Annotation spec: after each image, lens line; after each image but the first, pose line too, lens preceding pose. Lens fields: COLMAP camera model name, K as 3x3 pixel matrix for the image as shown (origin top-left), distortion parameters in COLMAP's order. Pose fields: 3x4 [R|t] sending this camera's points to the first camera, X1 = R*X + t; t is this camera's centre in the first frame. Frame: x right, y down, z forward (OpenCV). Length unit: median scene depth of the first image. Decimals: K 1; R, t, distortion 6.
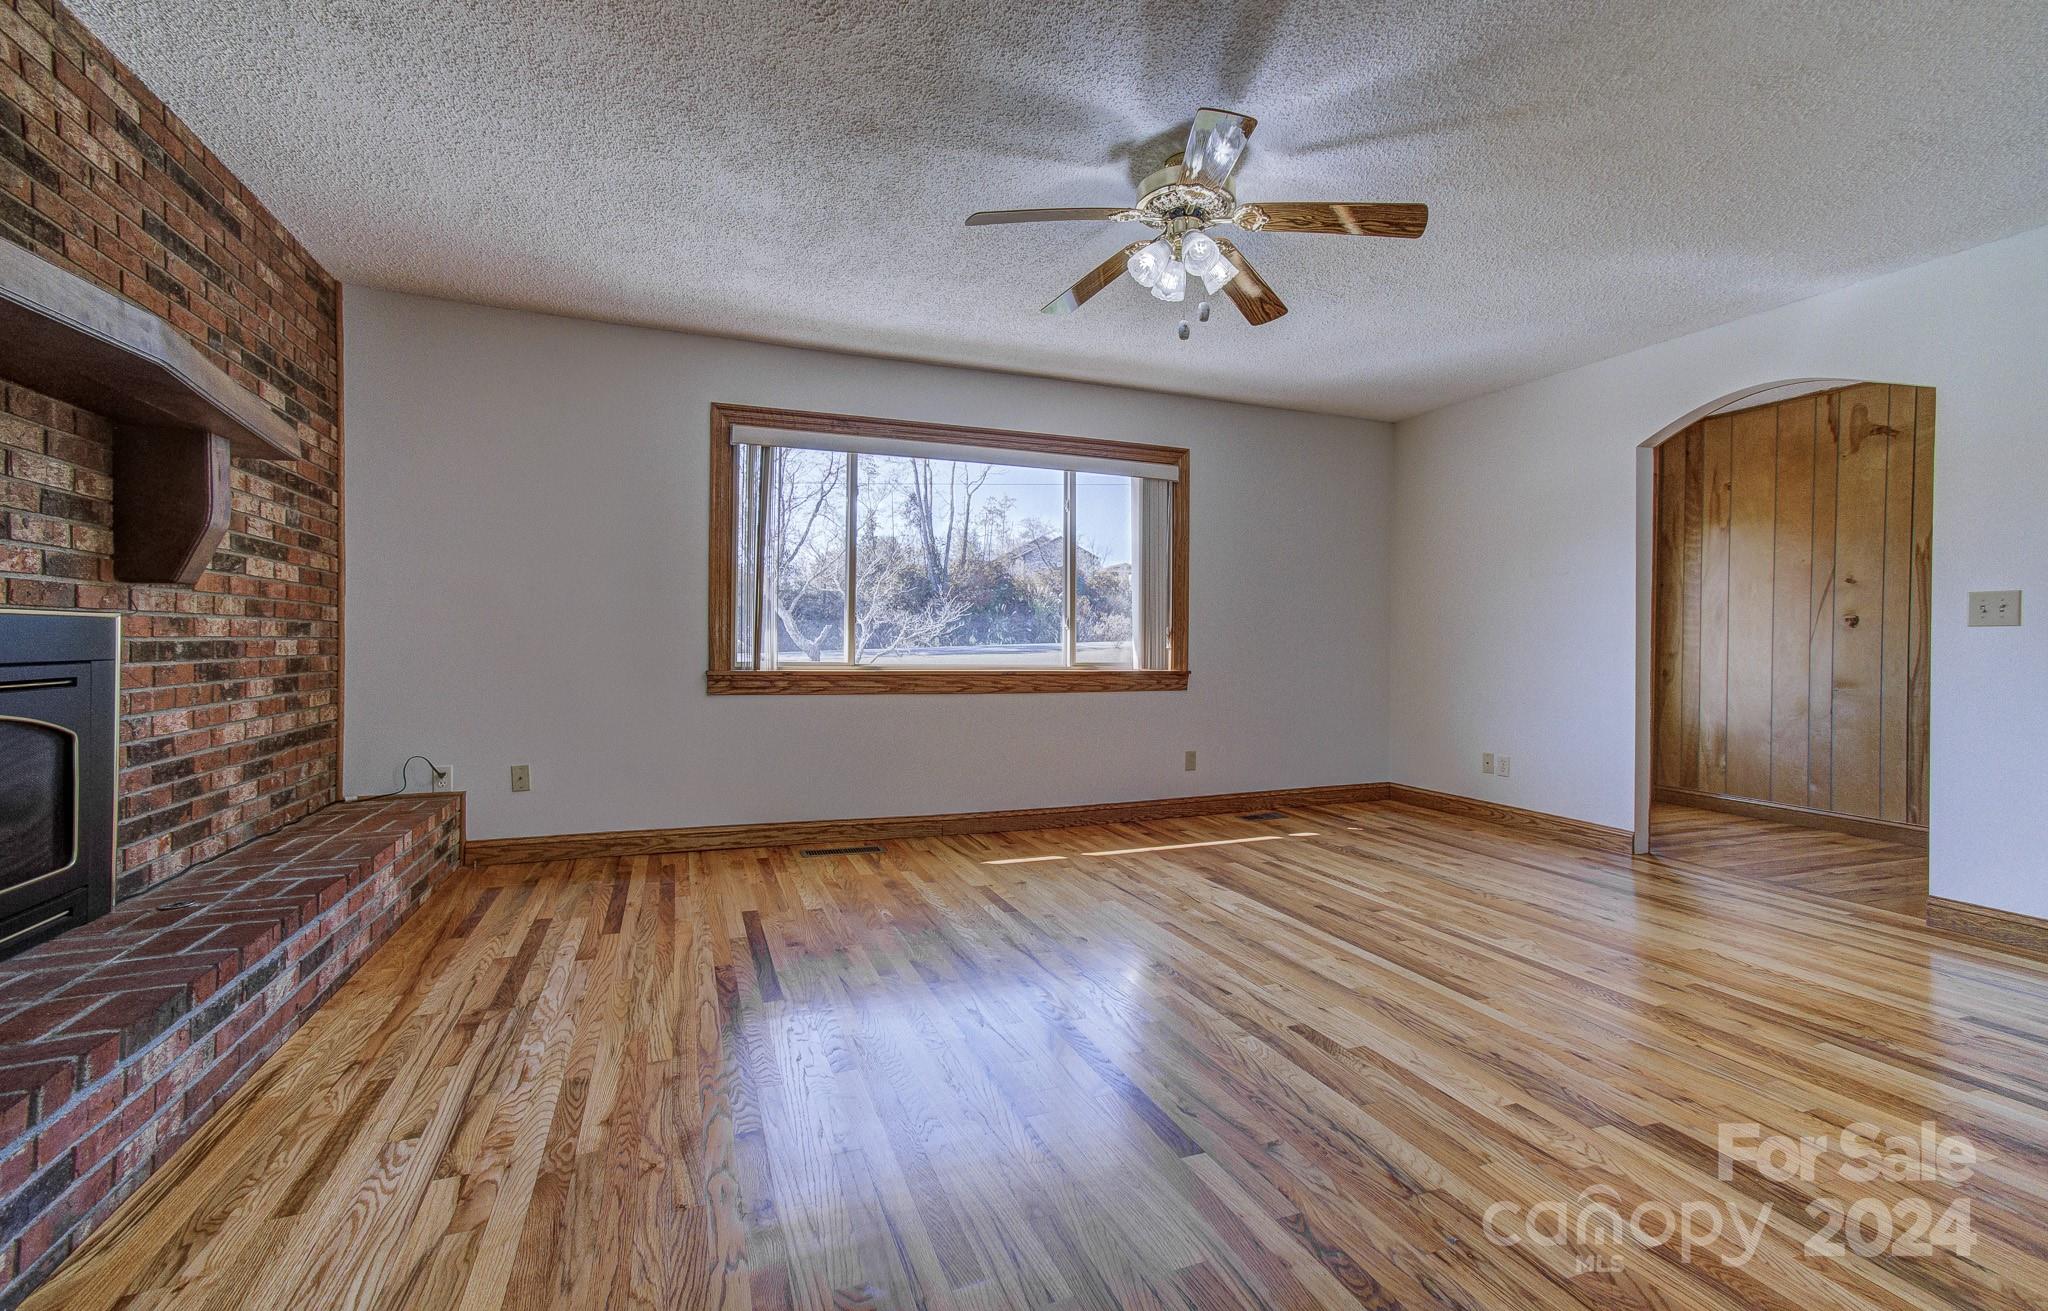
lens RADIAL K [[872.7, 0, 1024.0], [0, 872.7, 655.5], [0, 0, 1]] dist [-0.001009, 0.000304]
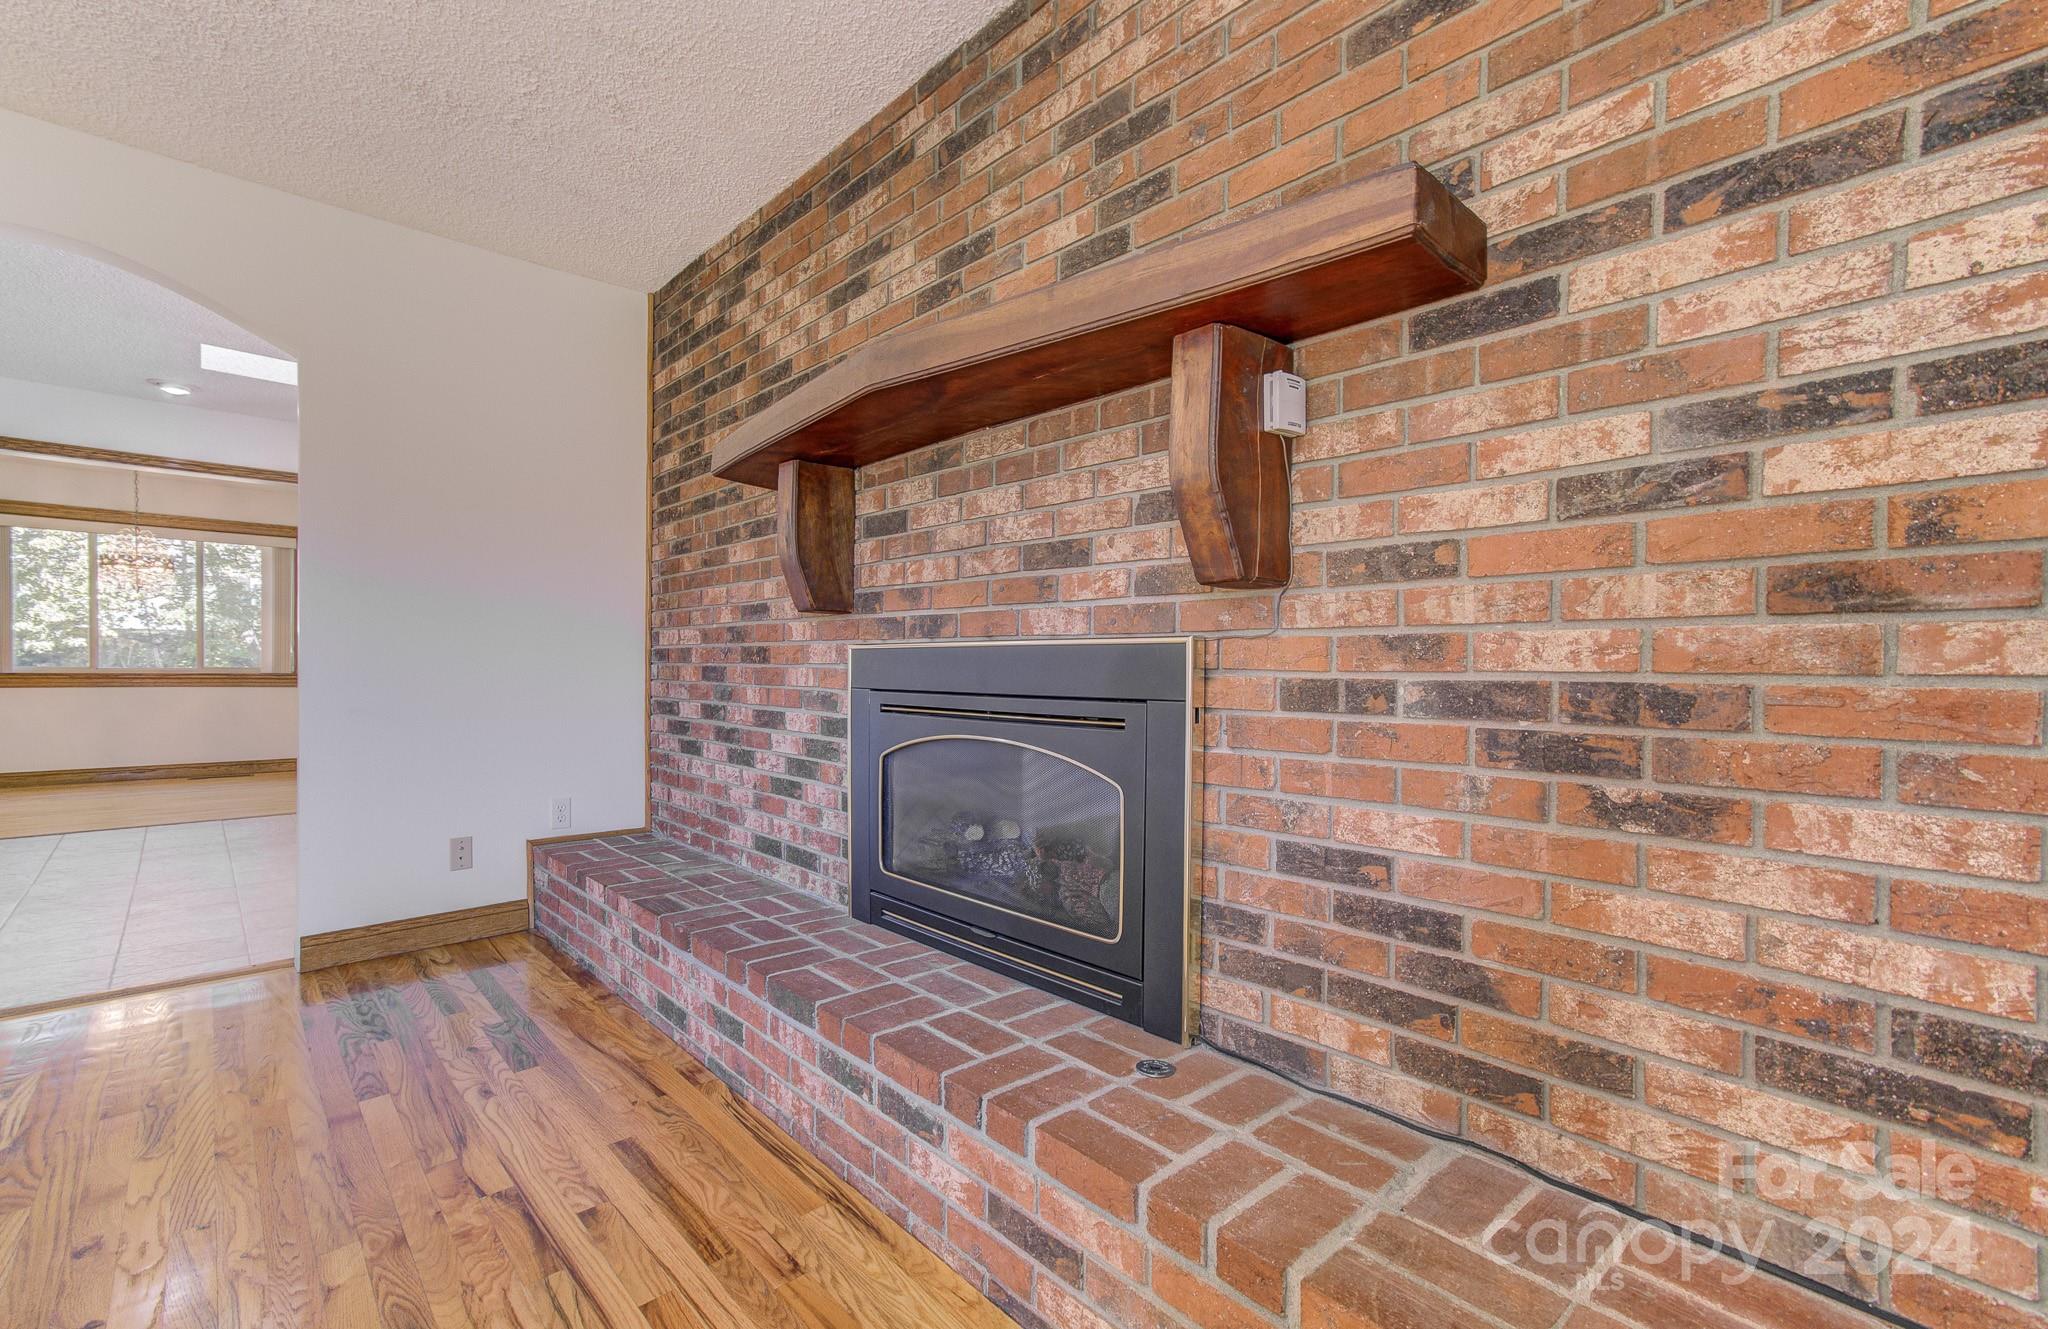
lens RADIAL K [[928.5, 0, 1023.0], [0, 928.5, 673.8], [0, 0, 1]] dist [-0.043779, 0.044856]
pose [[-0.938131, -0.014320, -0.345983, -0.525586], [-0.021417, 0.999631, 0.016700, -0.023107], [0.345616, 0.023077, -0.938092, 1.359711]]
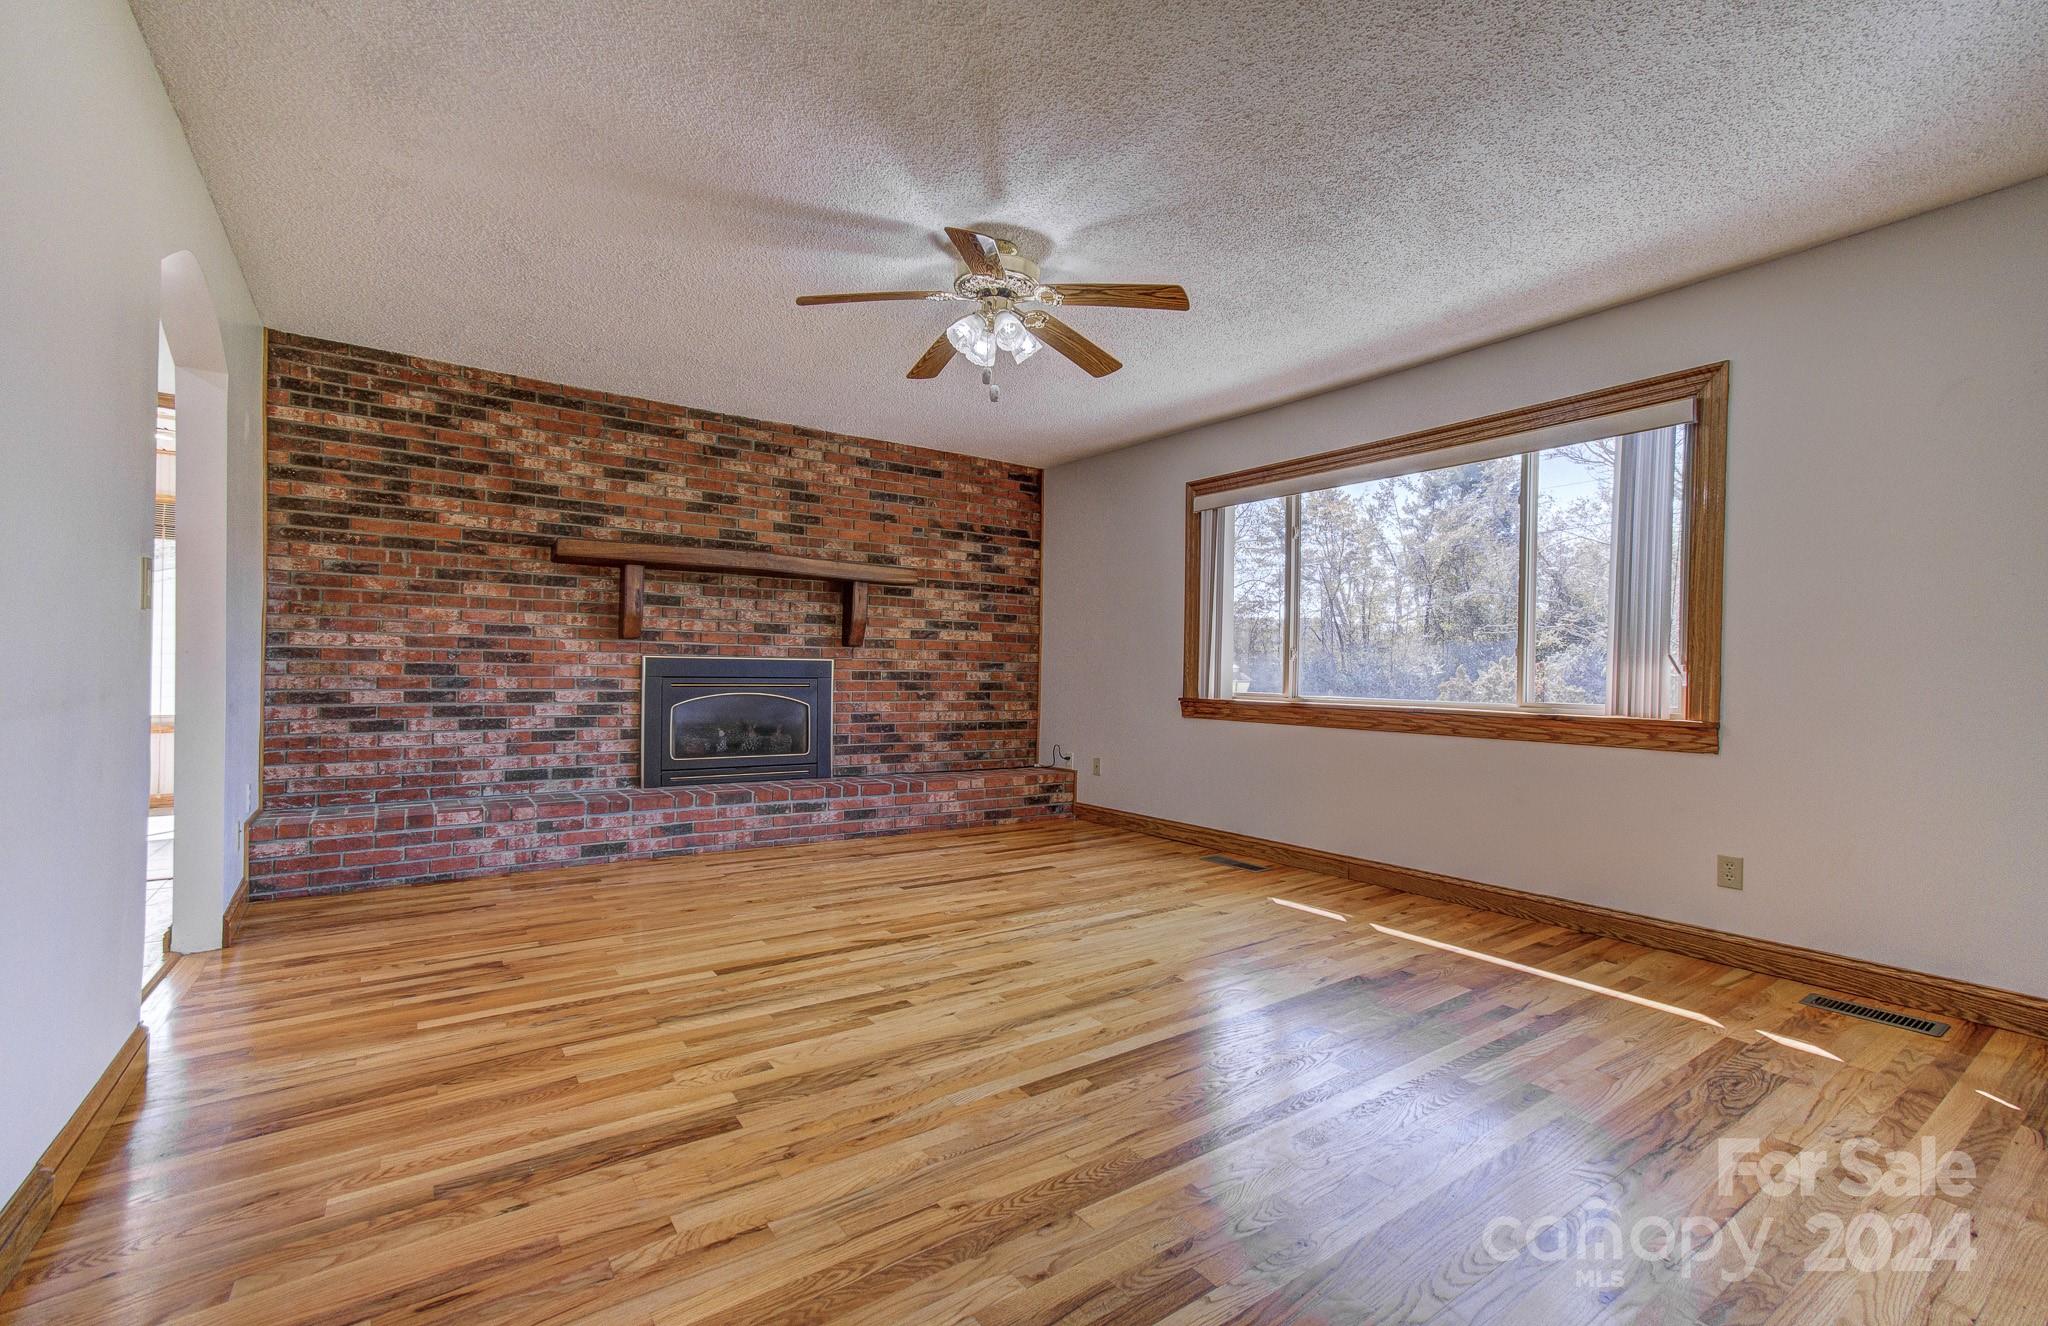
lens RADIAL K [[886.9, 0, 1021.3], [0, 886.9, 669.4], [0, 0, 1]] dist [-0.064888, 0.062273]
pose [[0.249157, -0.008362, -0.968427, 1.262917], [-0.024663, 0.999584, -0.014977, 0.003178], [0.968149, 0.027616, 0.248847, 0.731349]]
